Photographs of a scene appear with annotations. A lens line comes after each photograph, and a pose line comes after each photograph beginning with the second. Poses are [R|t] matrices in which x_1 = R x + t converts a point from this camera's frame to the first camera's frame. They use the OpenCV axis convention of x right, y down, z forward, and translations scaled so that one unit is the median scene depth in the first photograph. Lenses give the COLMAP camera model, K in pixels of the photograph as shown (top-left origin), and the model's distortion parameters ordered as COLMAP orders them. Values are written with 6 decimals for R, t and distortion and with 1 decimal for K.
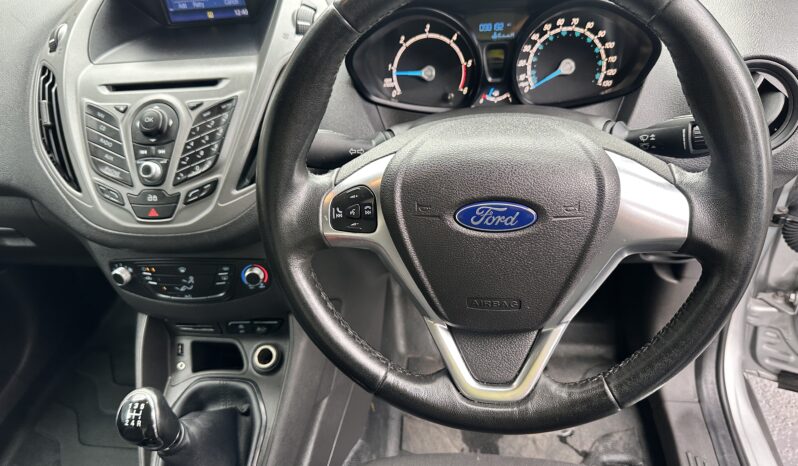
lens RADIAL K [[583.2, 0, 399.0], [0, 583.2, 233.0], [0, 0, 1]] dist [0.009978, 0.001550]
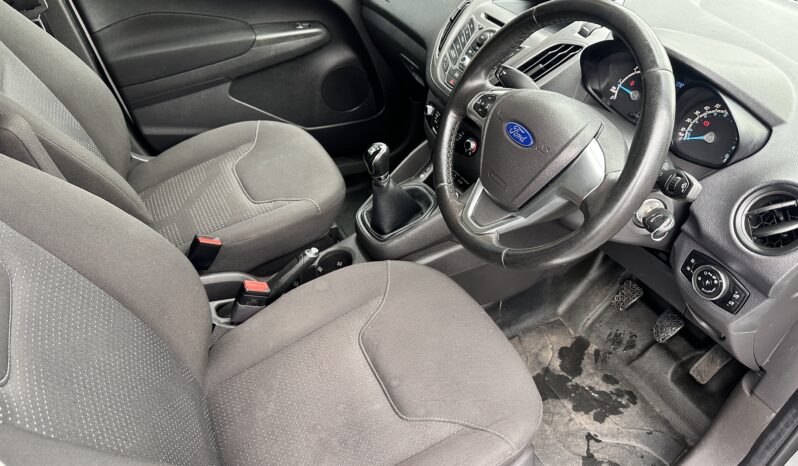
lens RADIAL K [[583.2, 0, 399.0], [0, 583.2, 233.0], [0, 0, 1]] dist [0.009978, 0.001550]
pose [[0.550082, 0.611498, -0.568753, 0.783470], [-0.615796, 0.757043, 0.218359, 0.026428], [0.564097, 0.230120, 0.792994, -0.407227]]
